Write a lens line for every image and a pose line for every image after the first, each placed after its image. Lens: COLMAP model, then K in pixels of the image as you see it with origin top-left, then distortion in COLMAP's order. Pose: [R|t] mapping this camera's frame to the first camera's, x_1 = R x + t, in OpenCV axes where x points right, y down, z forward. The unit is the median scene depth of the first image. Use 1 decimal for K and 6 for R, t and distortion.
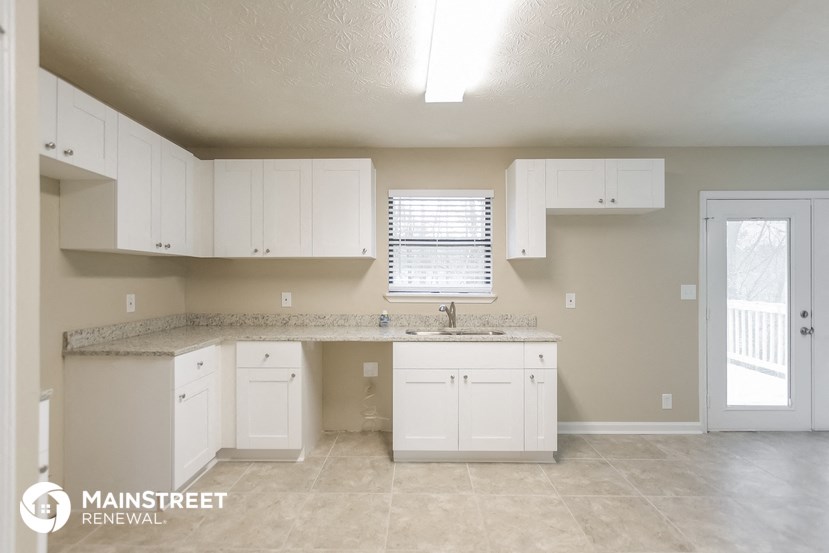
lens RADIAL K [[397.8, 0, 414.5], [0, 397.8, 276.5], [0, 0, 1]] dist [-0.000667, -0.000374]
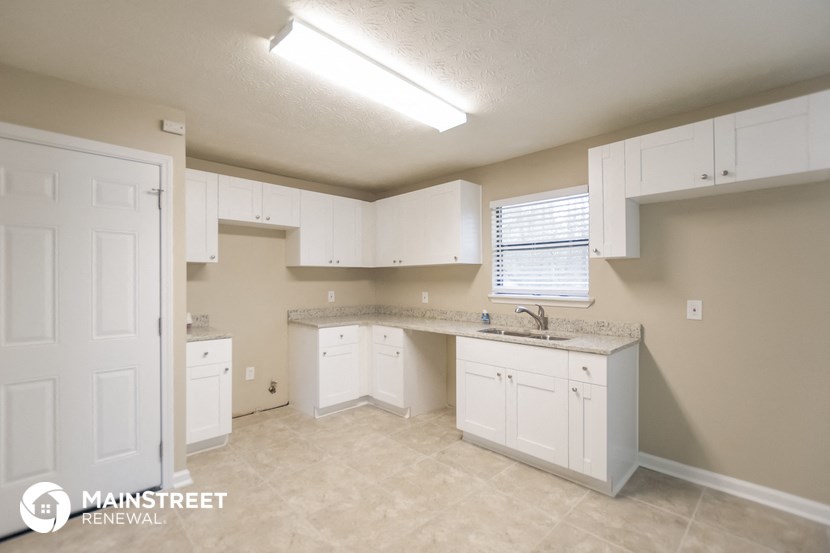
lens RADIAL K [[370.0, 0, 415.0], [0, 370.0, 276.5], [0, 0, 1]] dist [-0.006726, -0.000664]
pose [[0.707643, -0.010099, -0.706498, 0.627468], [0.009099, 0.999945, -0.005179, -0.005777], [0.706512, -0.002763, 0.707696, 0.142140]]
